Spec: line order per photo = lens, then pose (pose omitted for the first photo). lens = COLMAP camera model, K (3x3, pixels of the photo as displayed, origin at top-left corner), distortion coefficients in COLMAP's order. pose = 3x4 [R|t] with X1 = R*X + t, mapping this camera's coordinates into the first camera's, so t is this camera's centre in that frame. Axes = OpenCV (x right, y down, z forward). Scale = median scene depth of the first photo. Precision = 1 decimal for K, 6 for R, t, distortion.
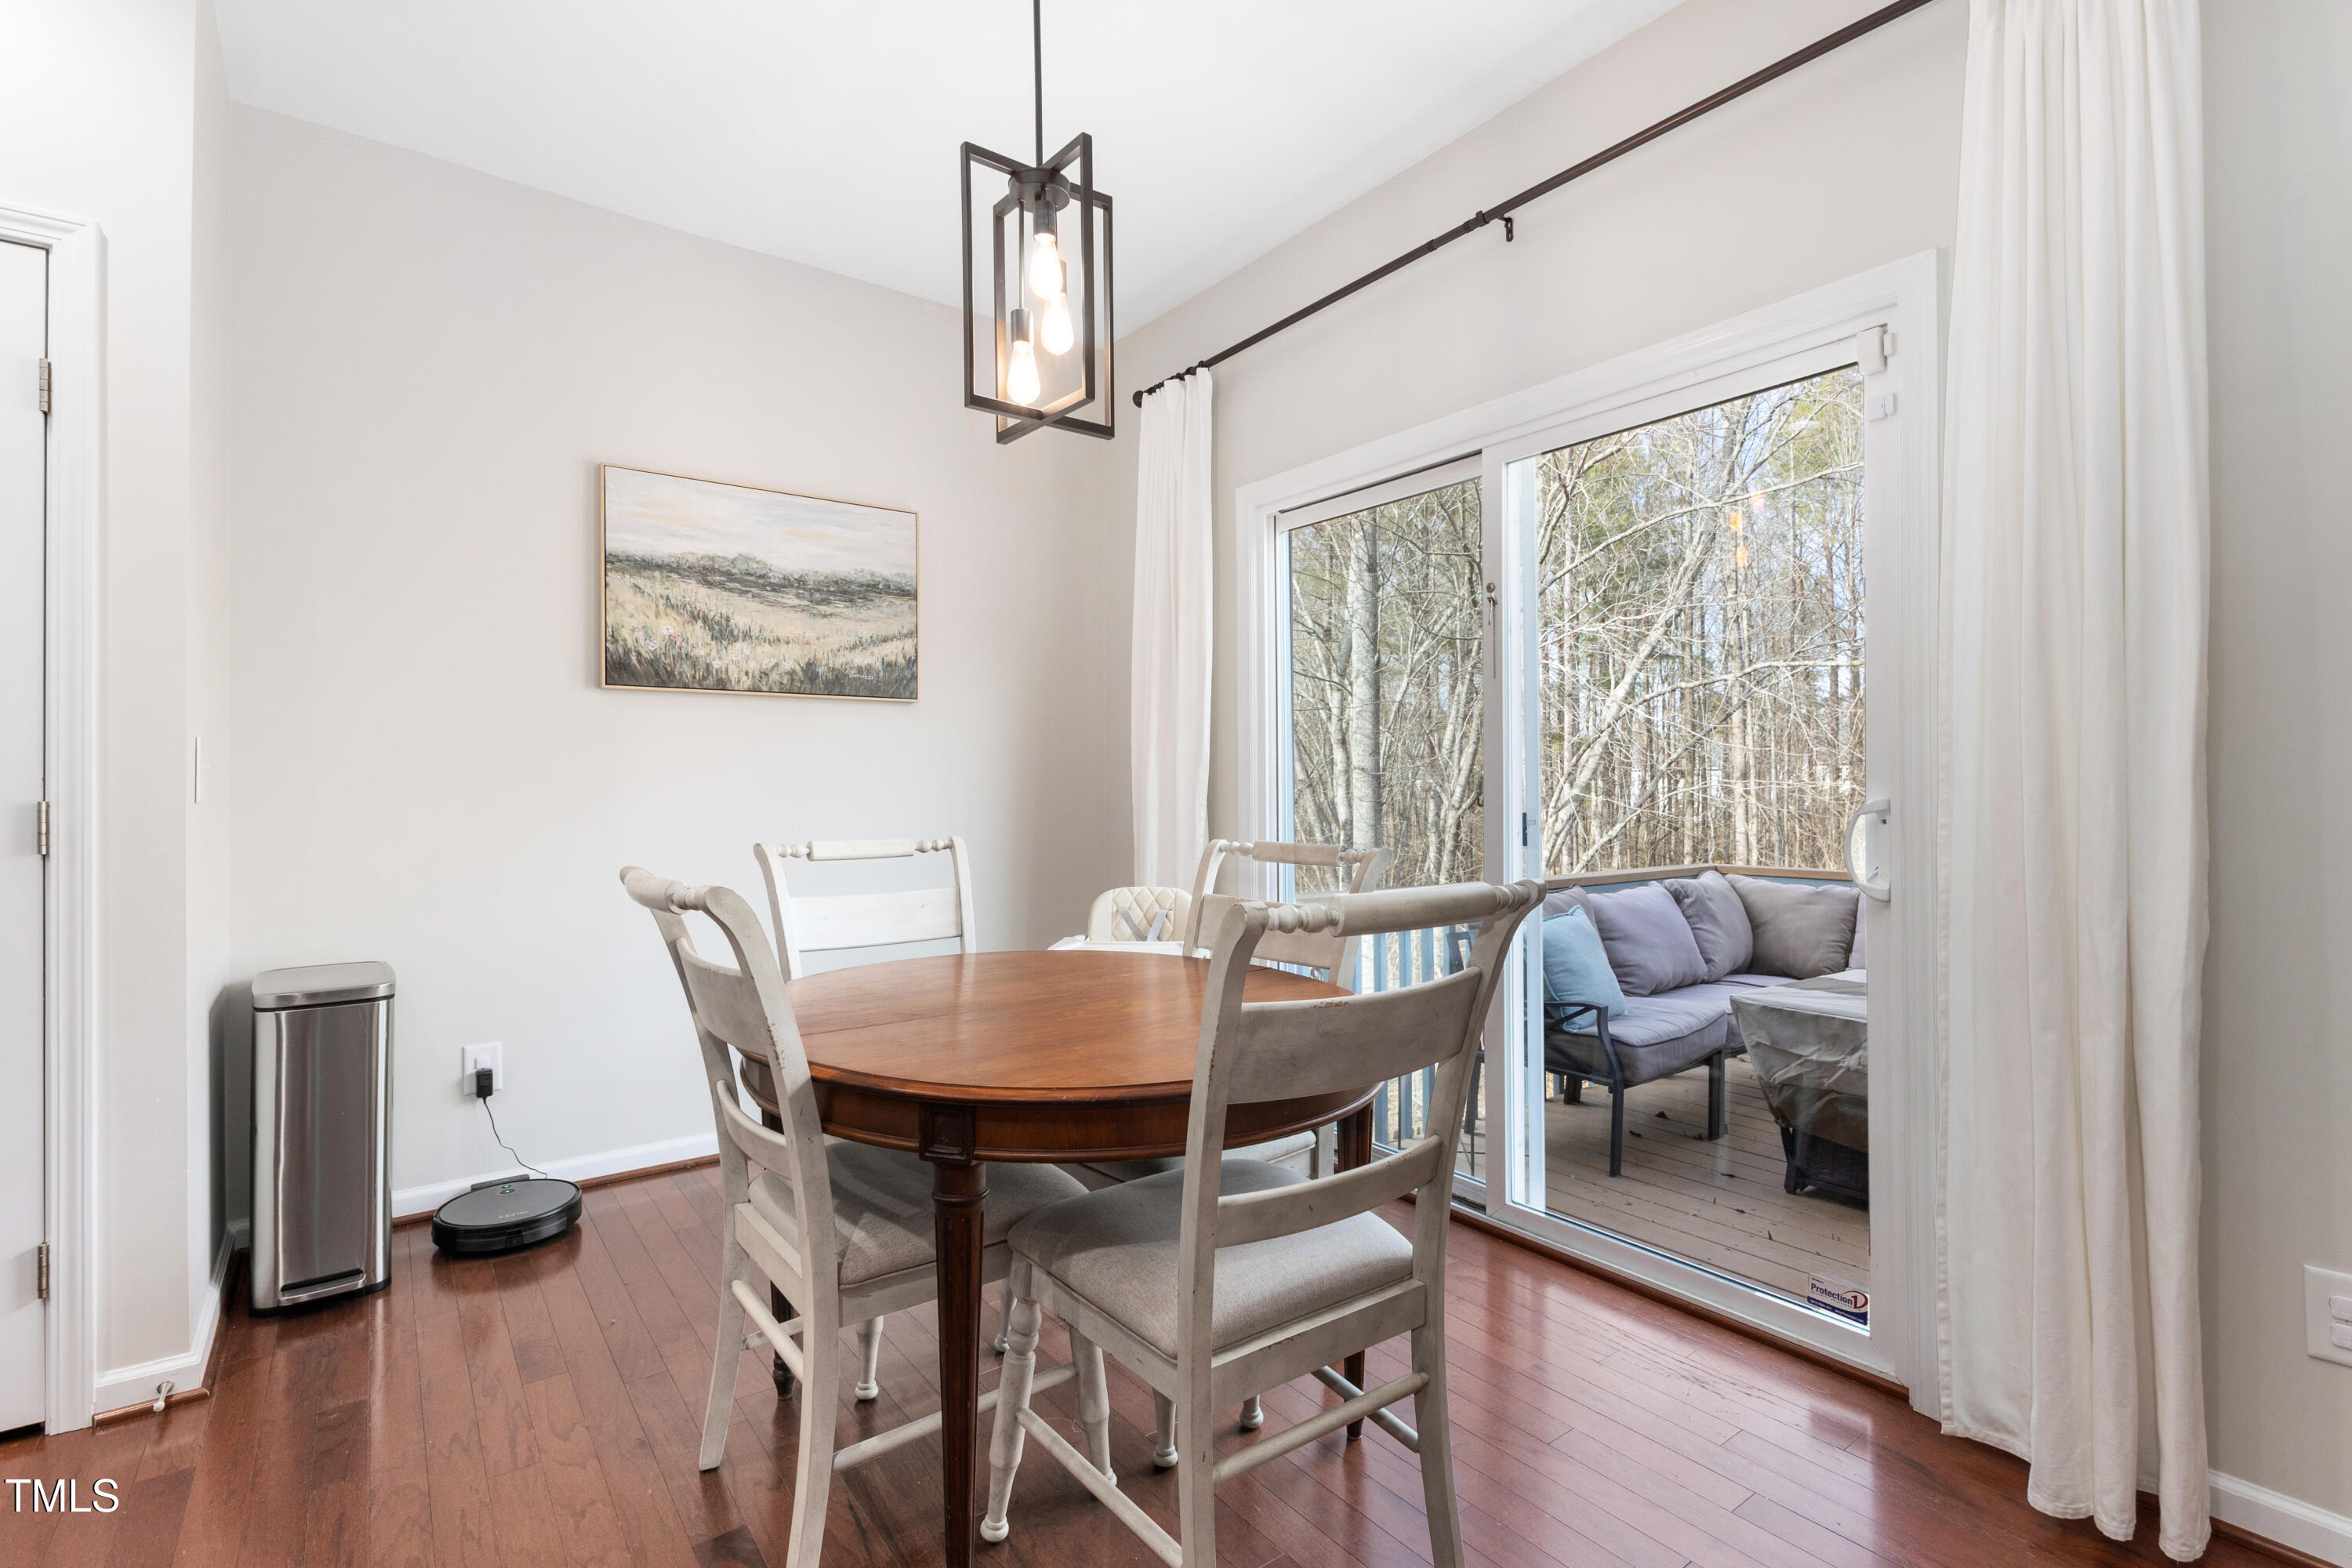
lens RADIAL K [[1089.5, 0, 1195.0], [0, 1089.5, 775.5], [0, 0, 1]] dist [0.005772, -0.004208]
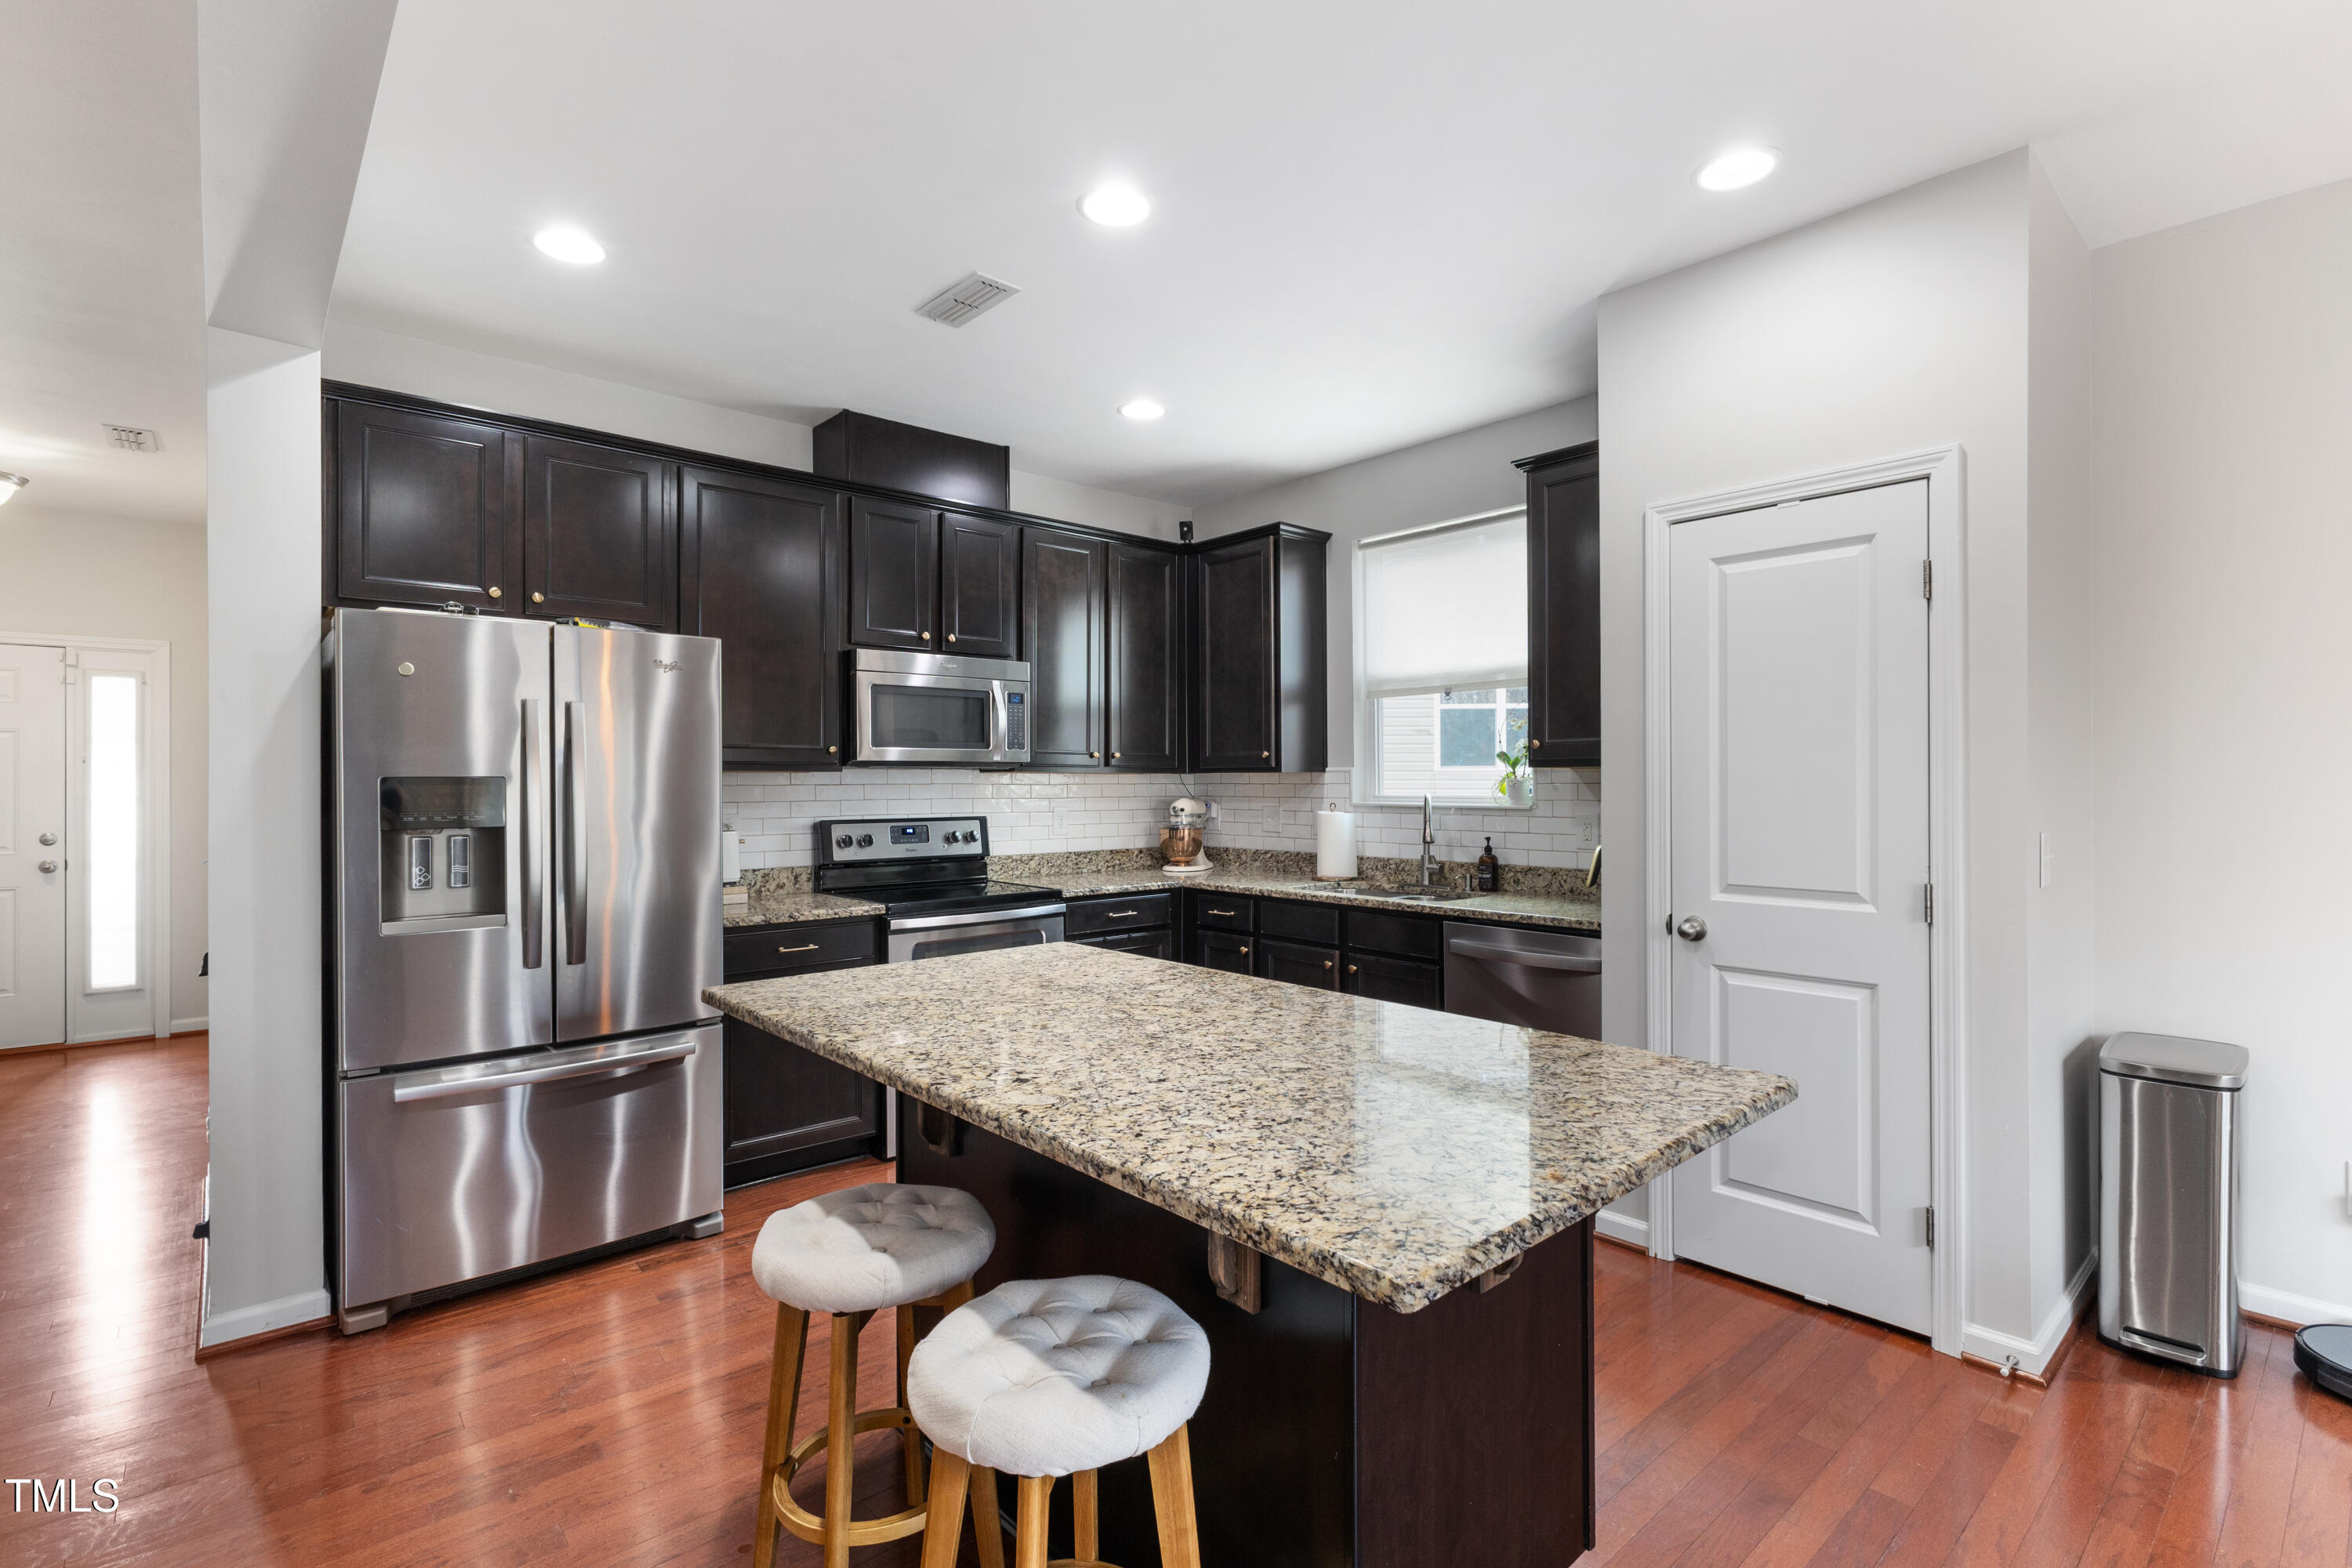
lens RADIAL K [[1089.5, 0, 1168.2], [0, 1089.5, 782.7], [0, 0, 1]] dist [0.005772, -0.004208]
pose [[0.065824, 0.003670, -0.997824, 0.148402], [0.011150, 0.999928, 0.004413, -0.072516], [0.997769, -0.011416, 0.065779, -0.023260]]
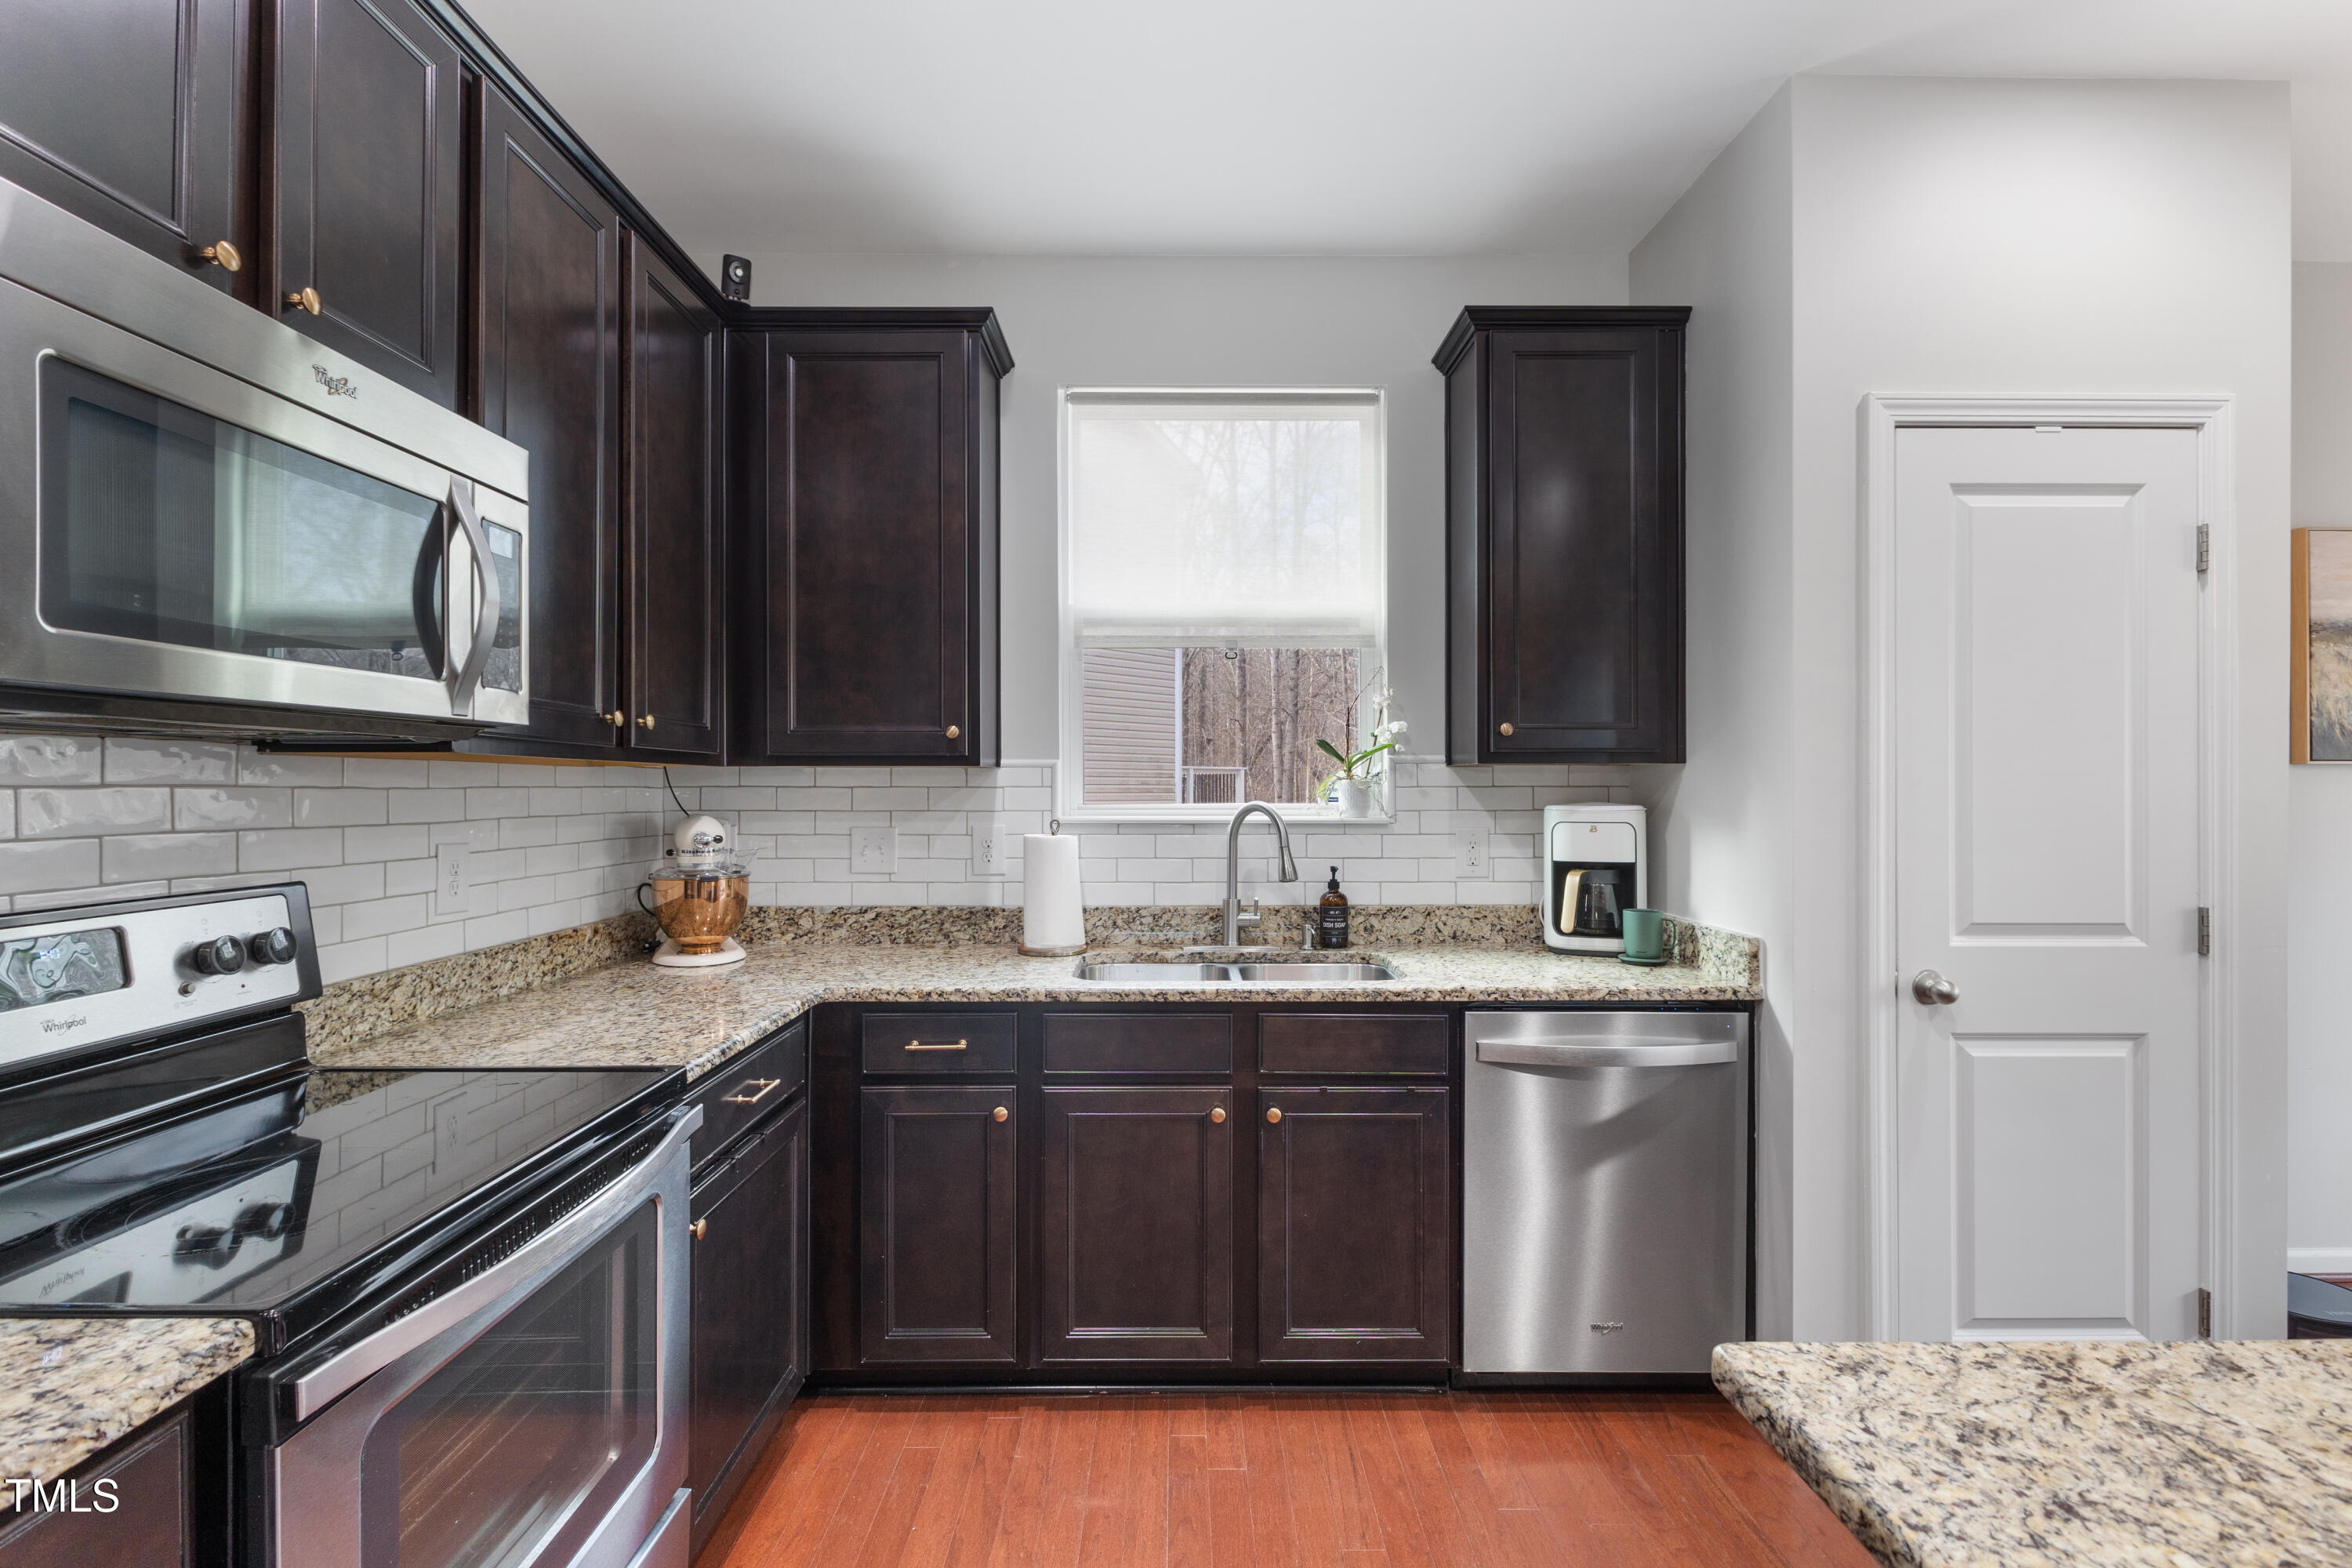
lens RADIAL K [[1089.5, 0, 1191.3], [0, 1089.5, 786.0], [0, 0, 1]] dist [0.005772, -0.004208]
pose [[0.802340, 0.005777, -0.596840, -0.747265], [0.001534, 0.999930, 0.011741, -0.072857], [0.596866, -0.010336, 0.802275, -0.345432]]
